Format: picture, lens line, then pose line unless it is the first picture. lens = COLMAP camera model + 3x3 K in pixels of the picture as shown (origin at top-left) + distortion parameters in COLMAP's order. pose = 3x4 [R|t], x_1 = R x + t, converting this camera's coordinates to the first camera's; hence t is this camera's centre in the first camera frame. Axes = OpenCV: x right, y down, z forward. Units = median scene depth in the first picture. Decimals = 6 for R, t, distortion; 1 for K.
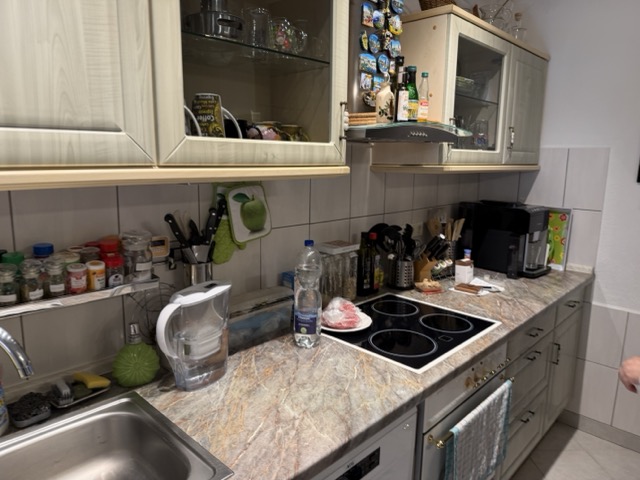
lens RADIAL K [[448.0, 0, 315.6], [0, 448.0, 236.4], [0, 0, 1]] dist [0.046312, -0.059850]
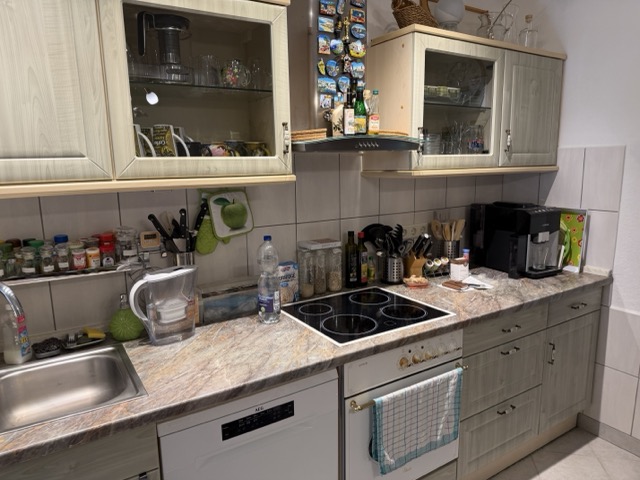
lens RADIAL K [[448.0, 0, 321.7], [0, 448.0, 244.6], [0, 0, 1]] dist [0.046312, -0.059850]
pose [[0.970954, 0.011681, -0.238981, 0.426892], [-0.009874, 0.999913, 0.008754, 0.020359], [0.239063, -0.006139, 0.970985, -0.154459]]
